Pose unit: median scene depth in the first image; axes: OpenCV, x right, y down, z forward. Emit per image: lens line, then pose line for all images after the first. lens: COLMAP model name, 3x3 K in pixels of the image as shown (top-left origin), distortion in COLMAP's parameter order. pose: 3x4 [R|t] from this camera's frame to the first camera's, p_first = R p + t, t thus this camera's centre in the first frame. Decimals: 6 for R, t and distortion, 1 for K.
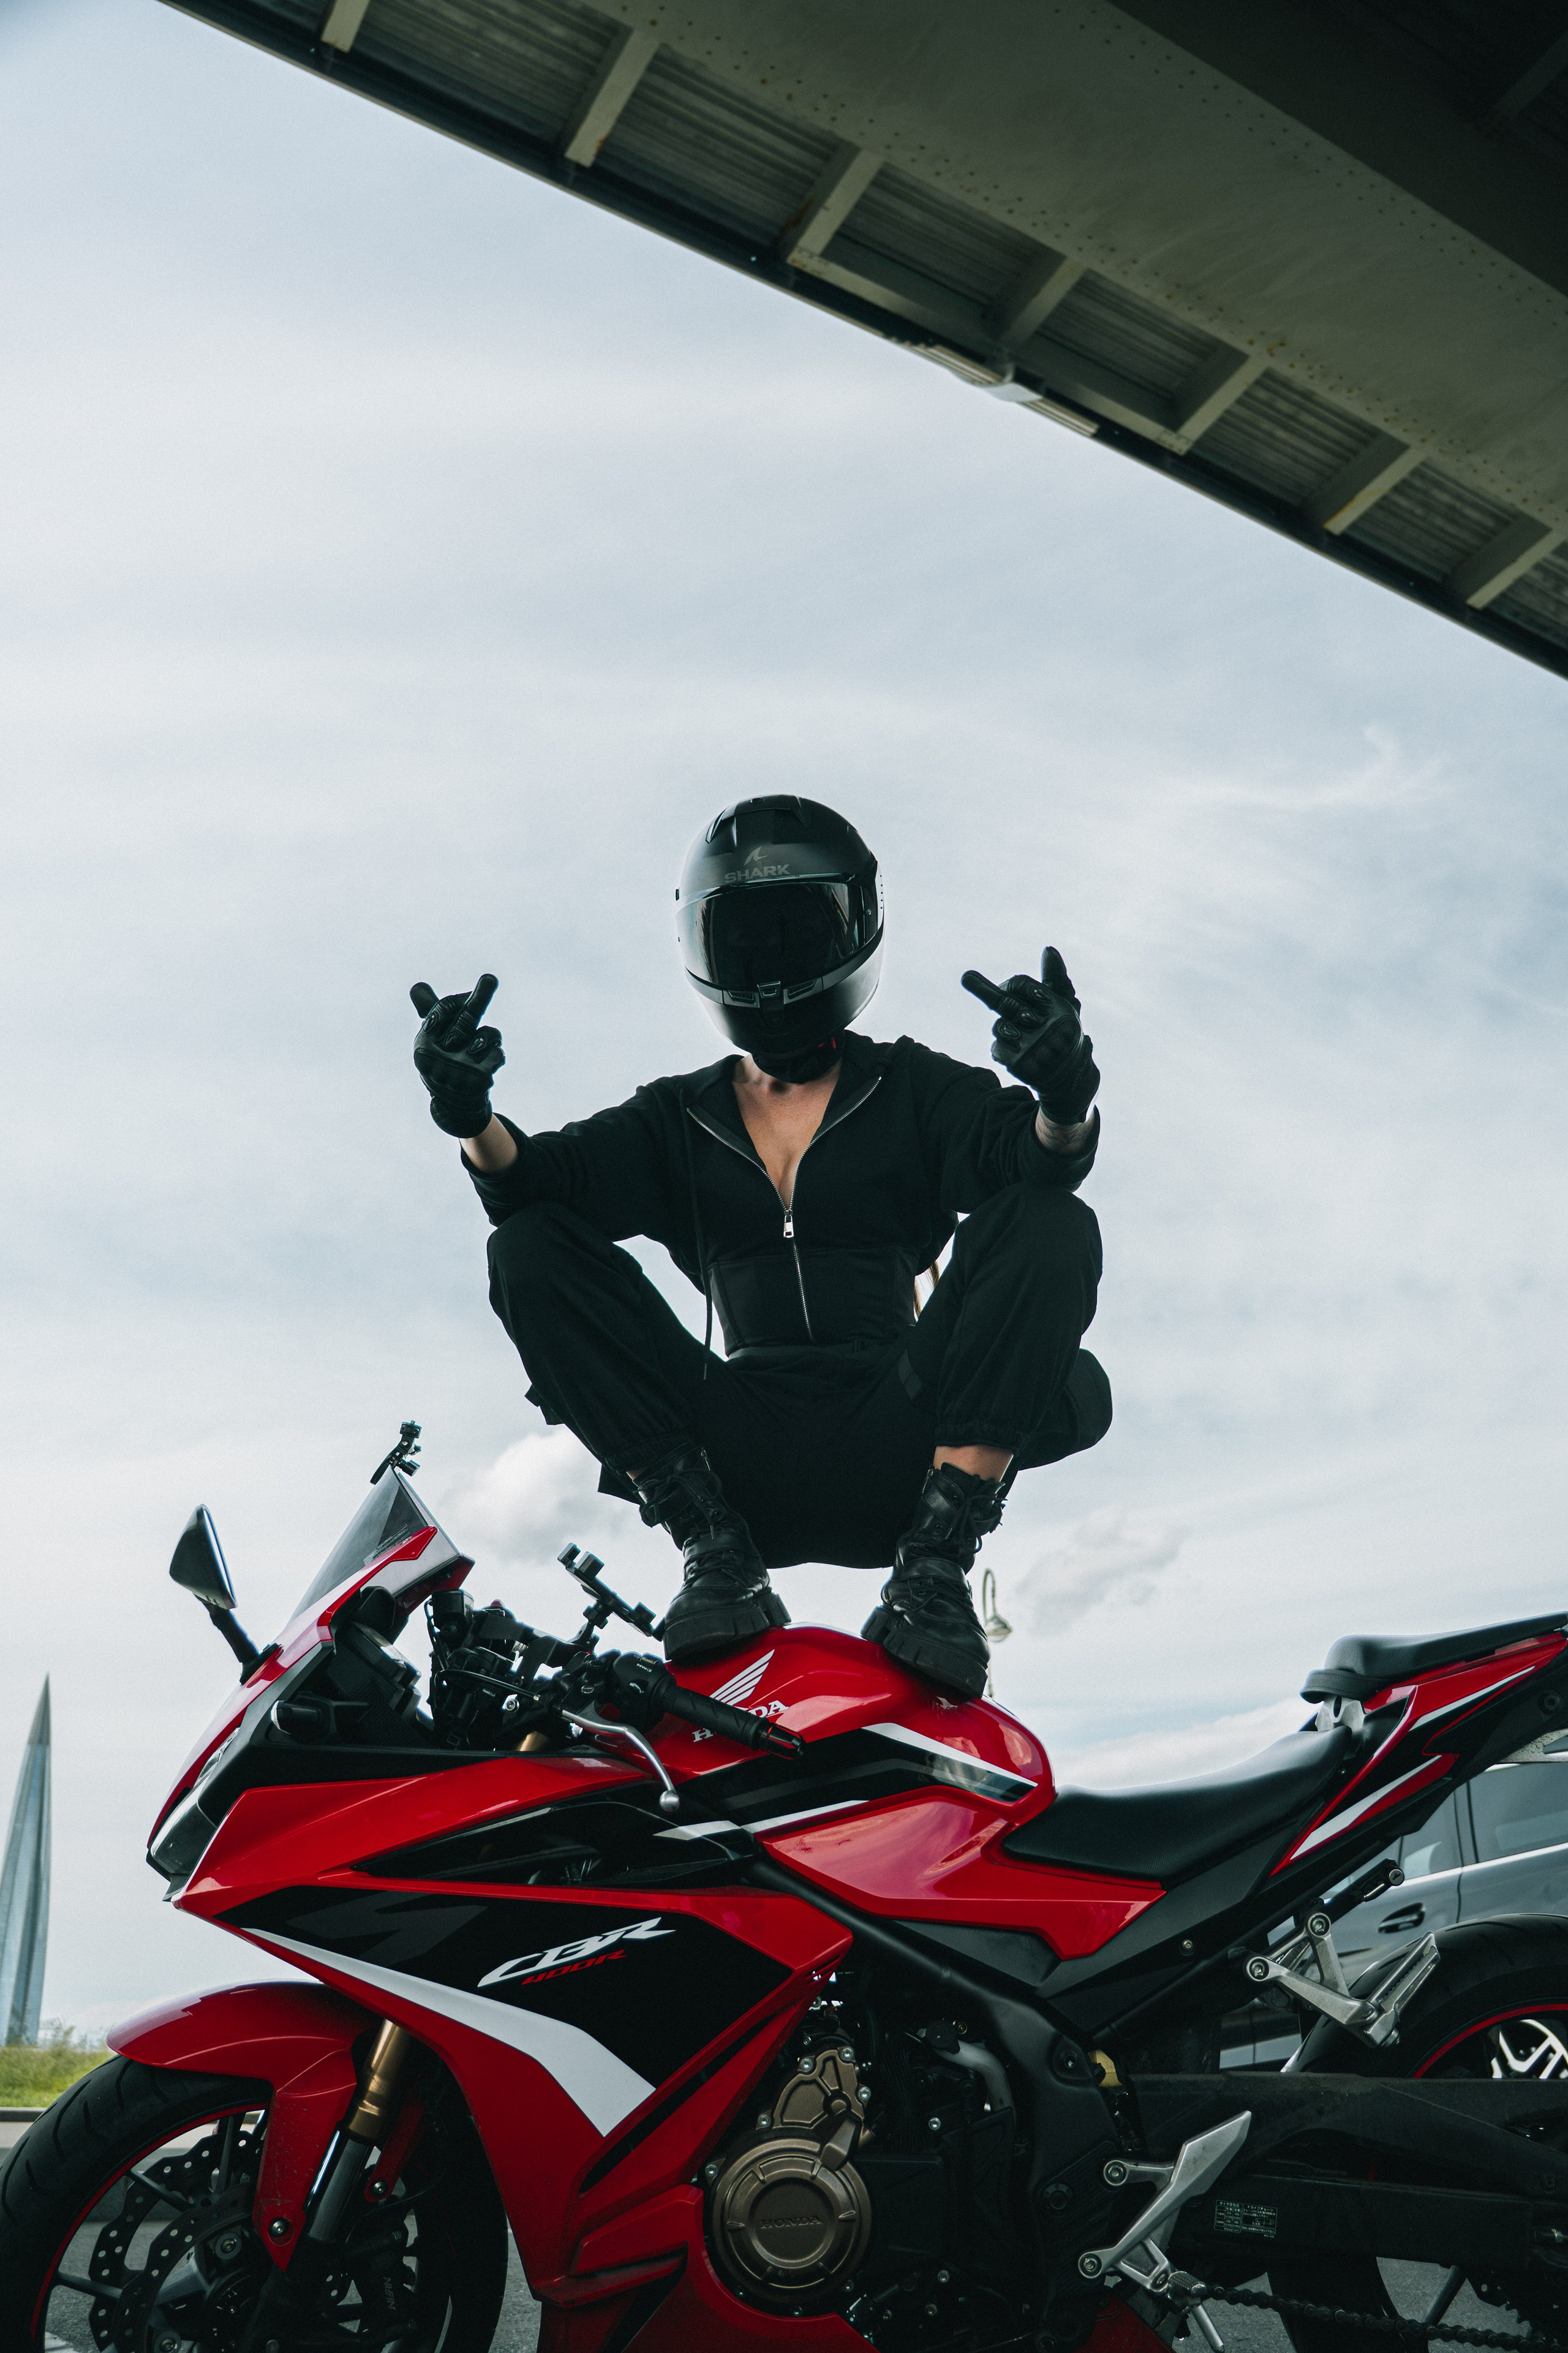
lens RADIAL K [[1850.1, 0, 784.0], [0, 1850.1, 1176.5], [0, 0, 1]] dist [-0.218701, 0.125407]
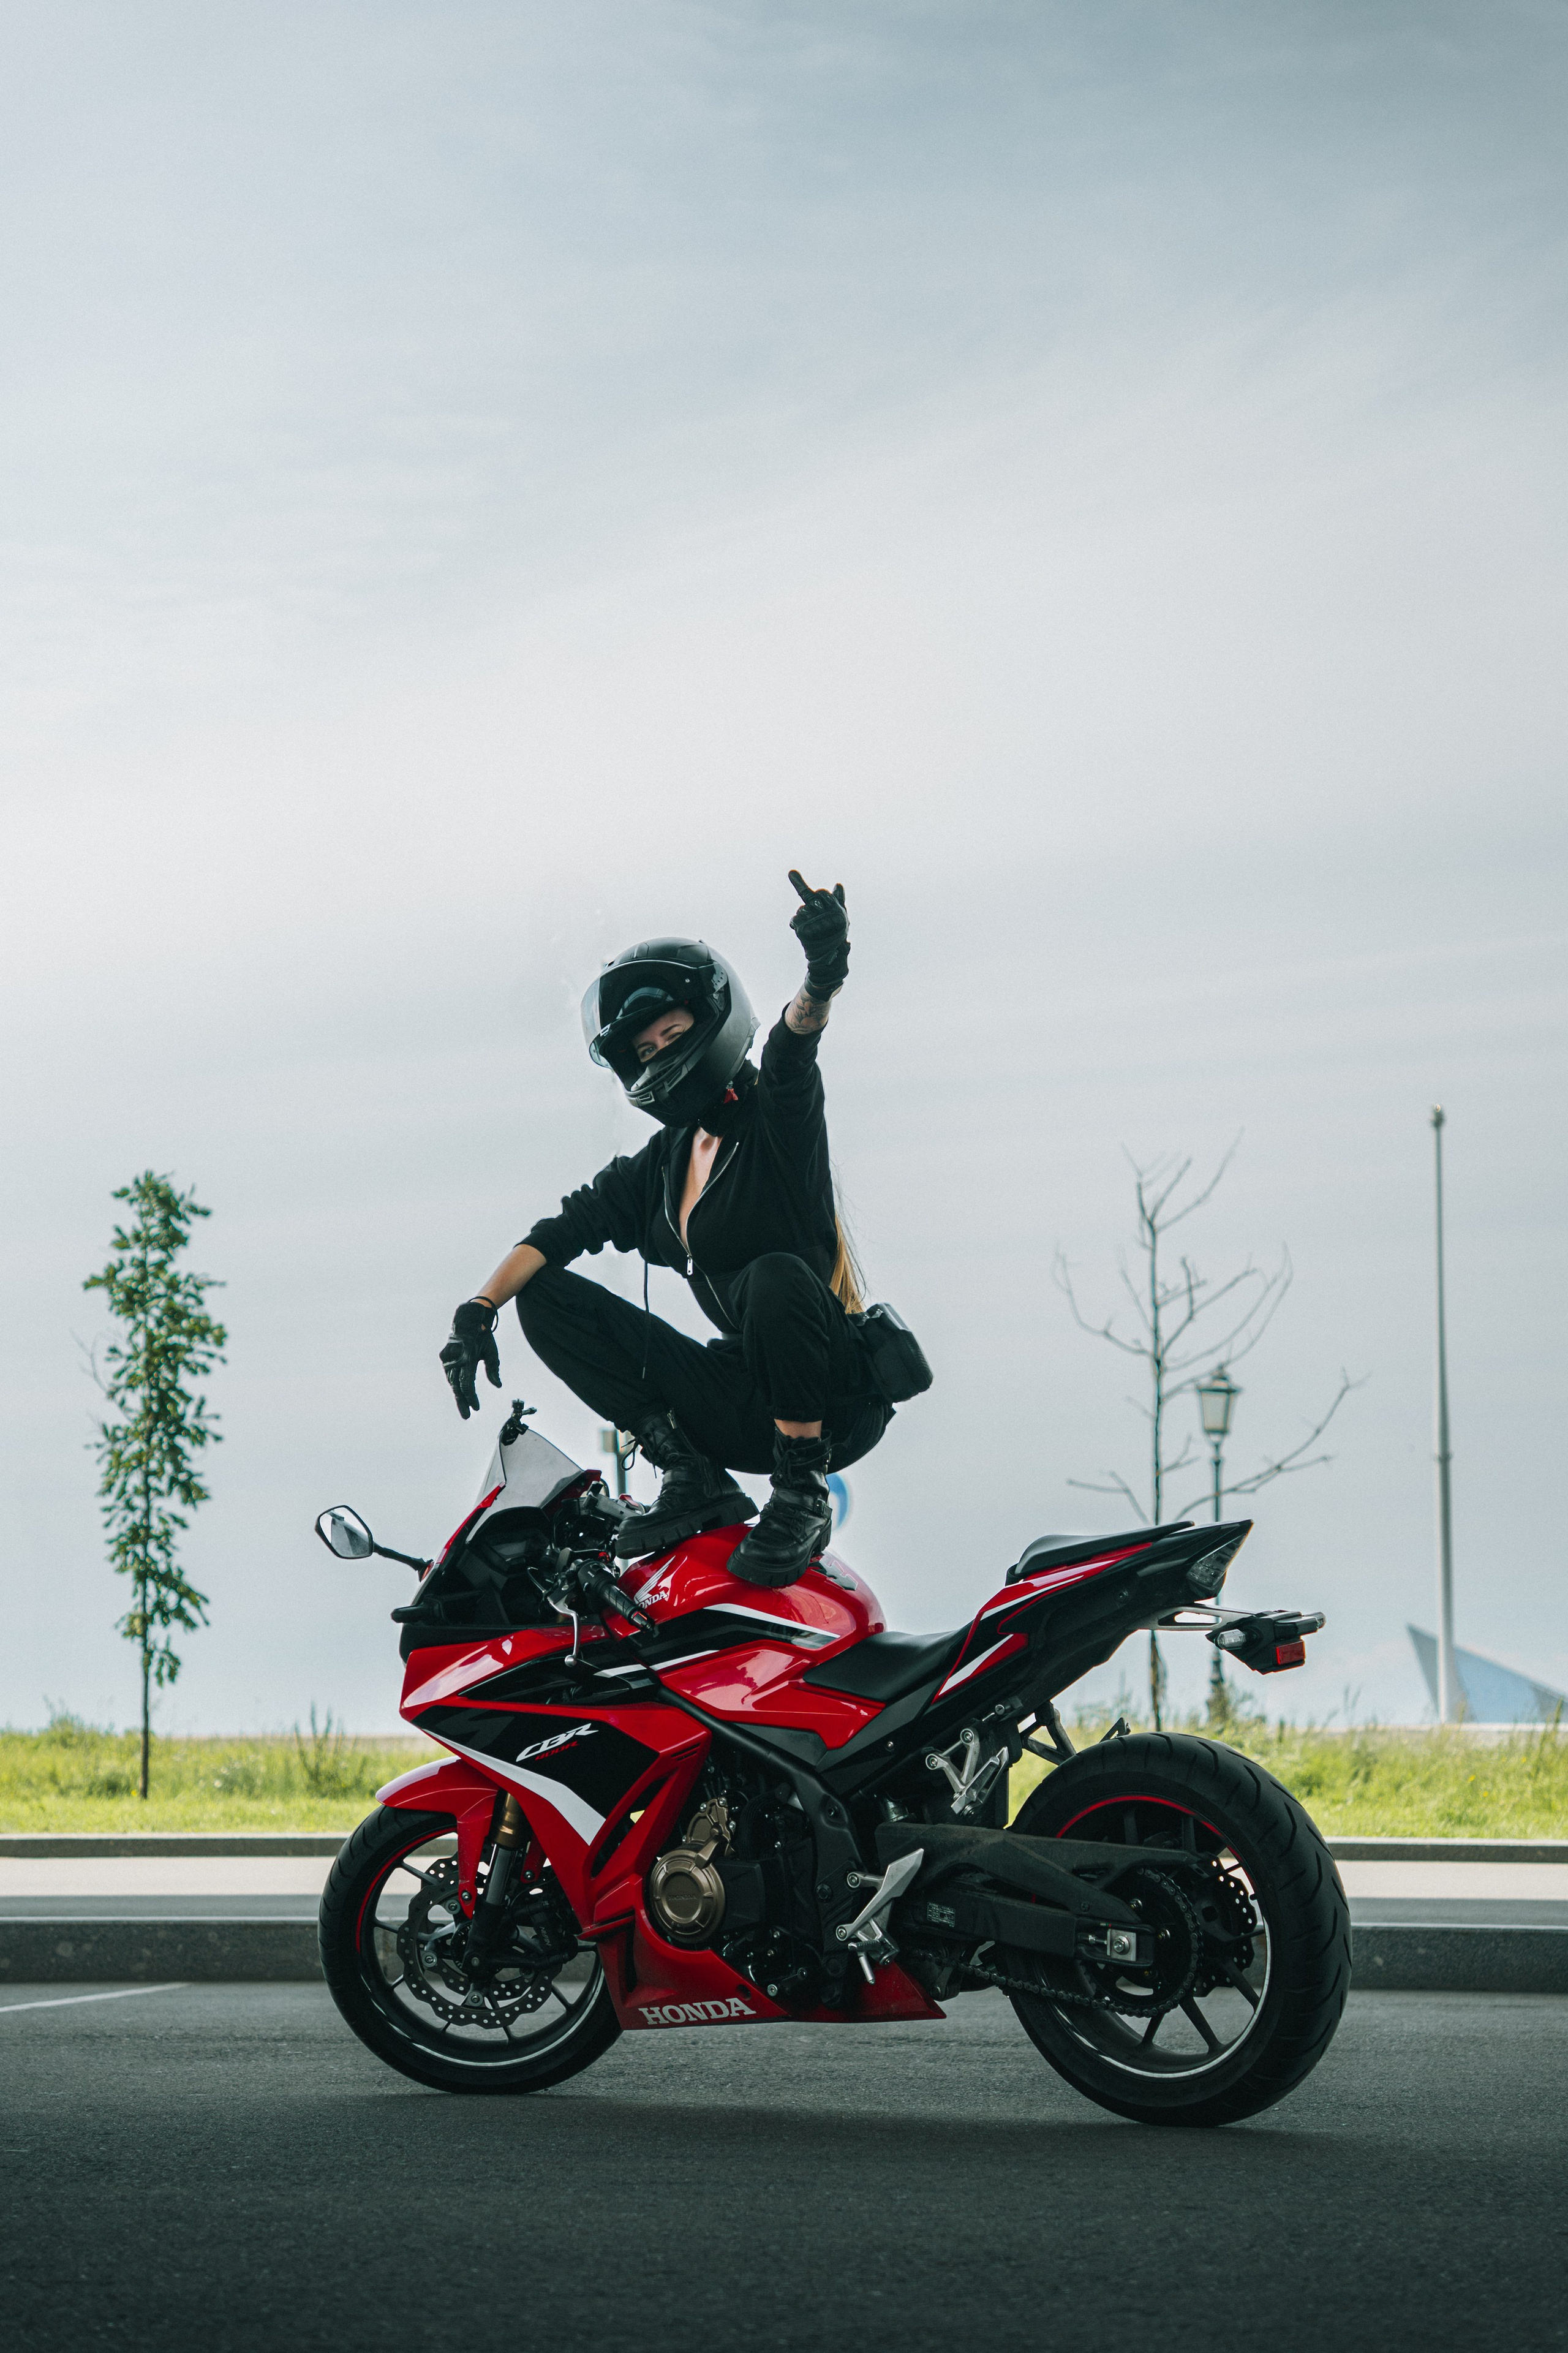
lens RADIAL K [[5070.3, 0, 784.0], [0, 5070.3, 1176.5], [0, 0, 1]] dist [0.052242, 0.074203]
pose [[0.796427, -0.047417, -0.602873, 2.981568], [0.257607, 0.928547, 0.267281, -1.306002], [0.547122, -0.368174, 0.751735, -2.334316]]
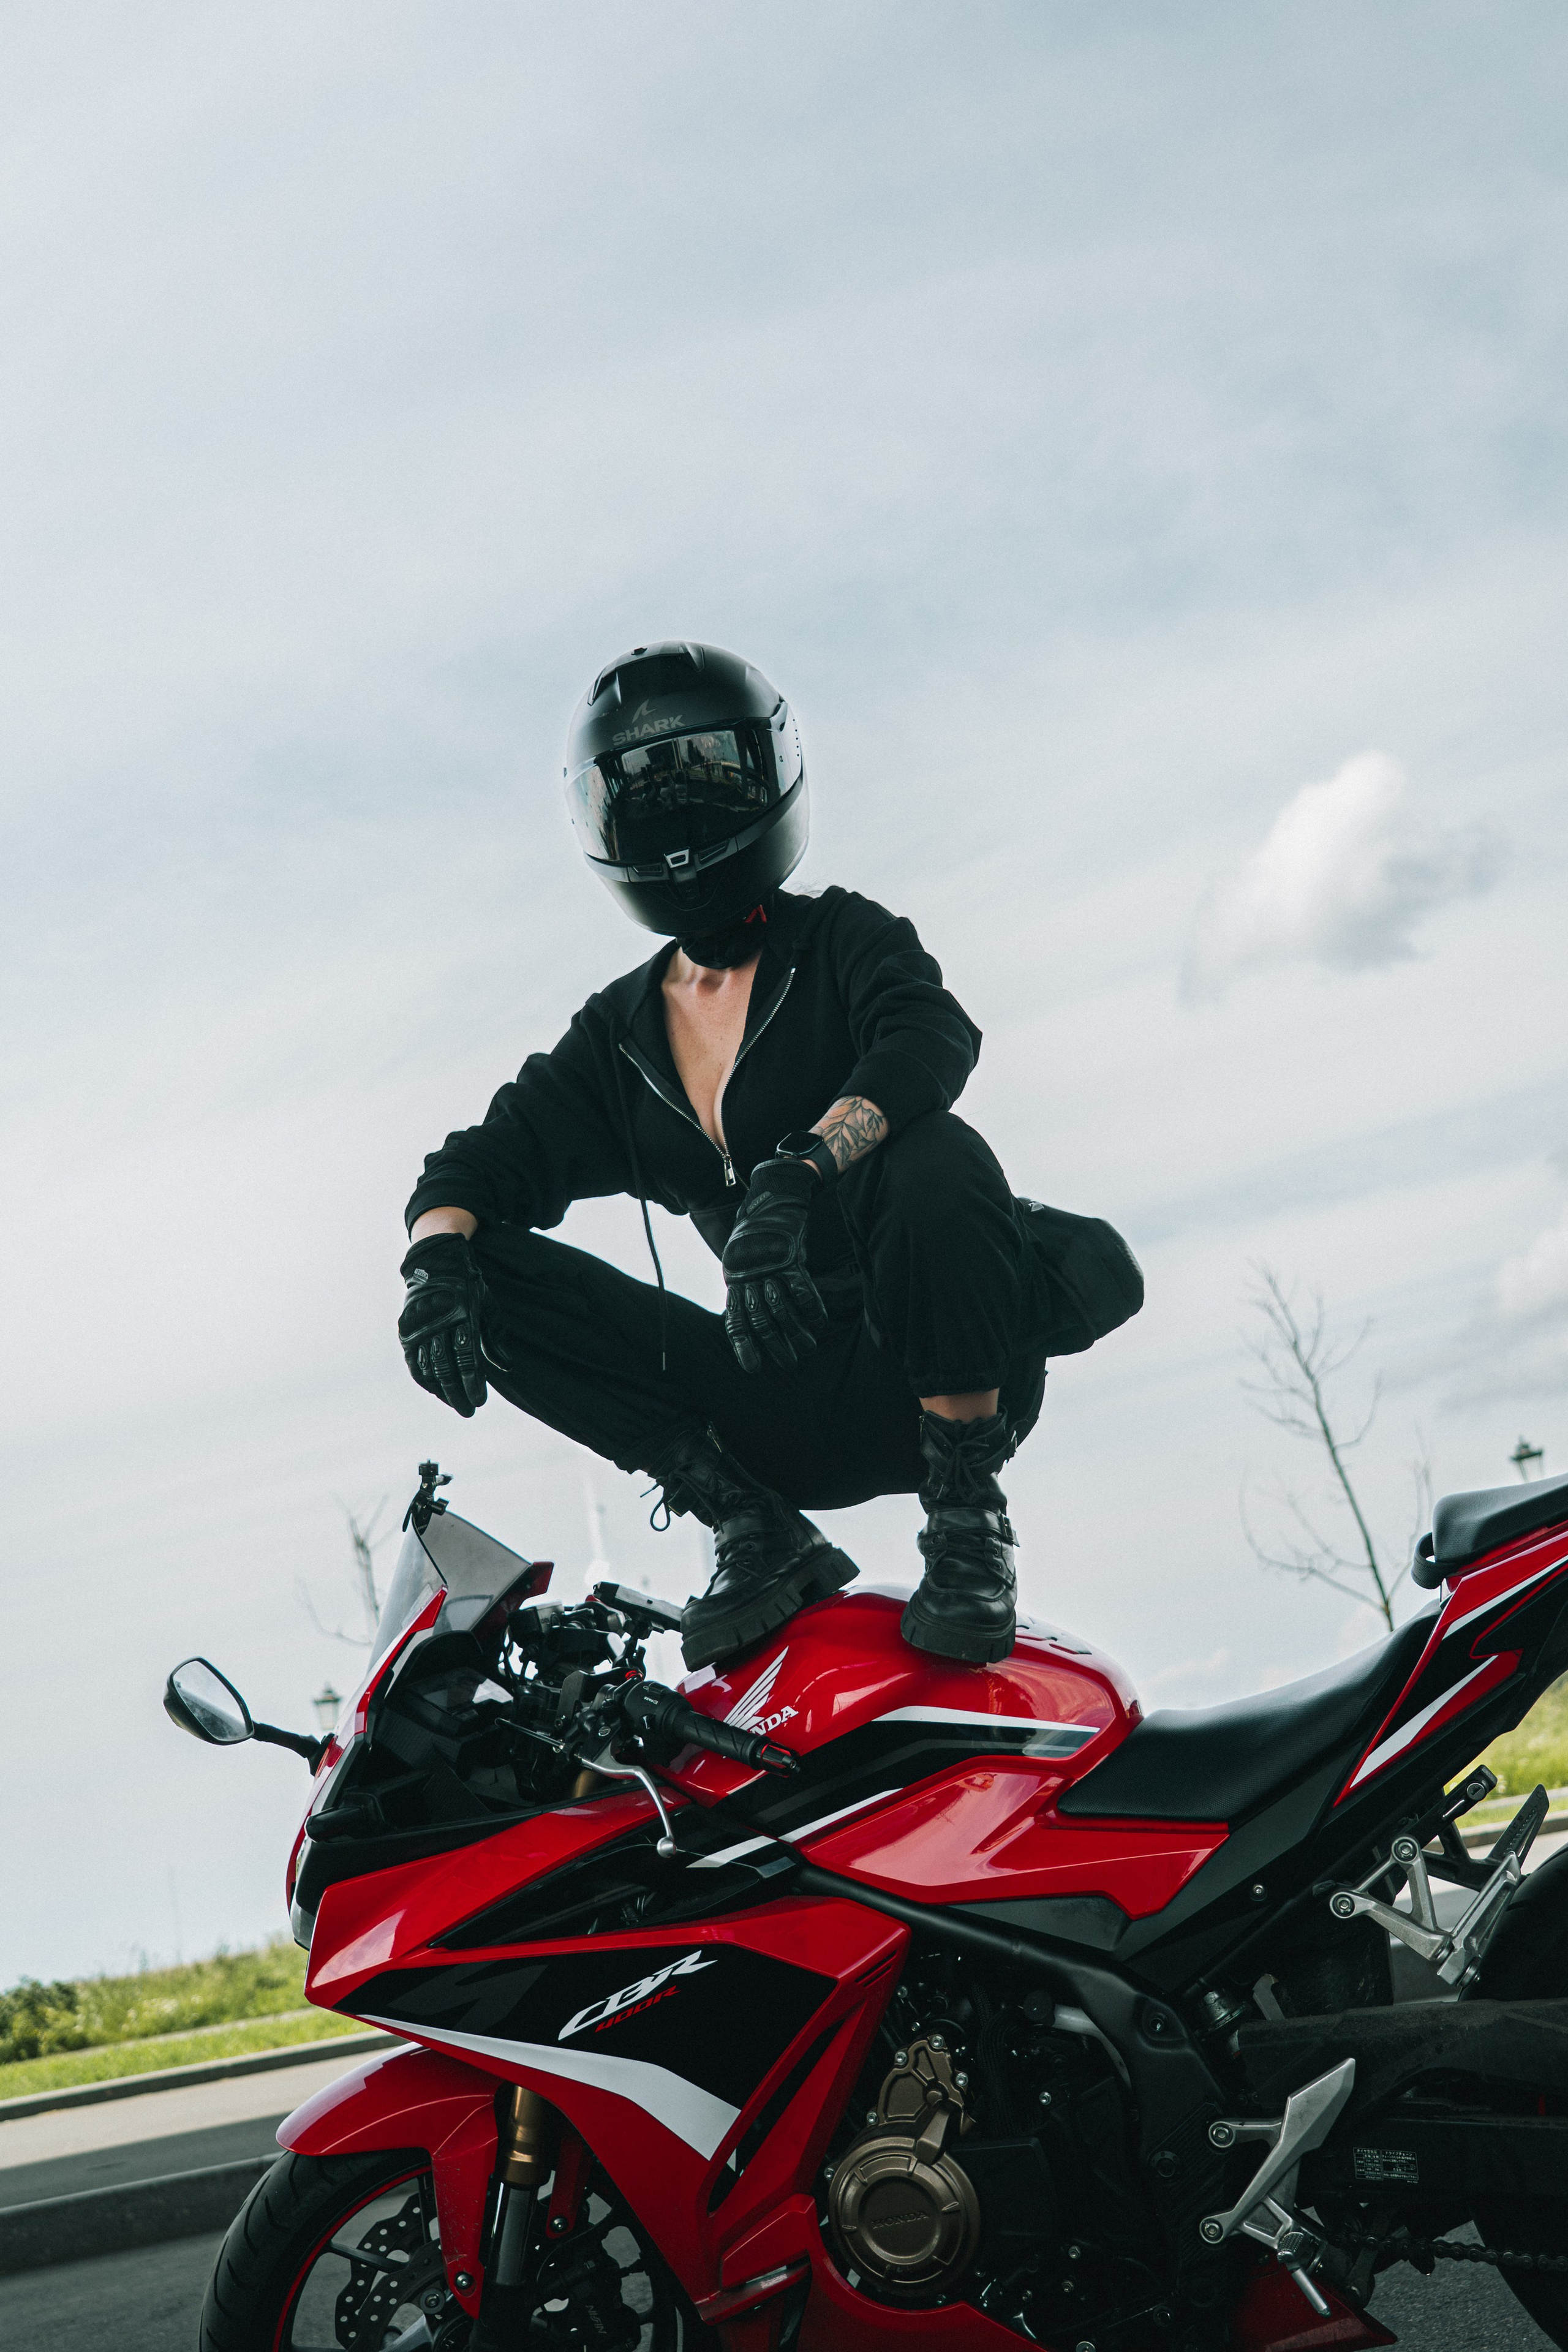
lens RADIAL K [[3005.3, 0, 784.0], [0, 3005.3, 1176.0], [0, 0, 1]] dist [-0.110562, 0.394608]
pose [[0.916328, -0.221017, -0.333909, 0.621066], [0.304515, 0.926118, 0.222657, -0.348409], [0.260028, -0.305707, 0.915930, -0.402484]]
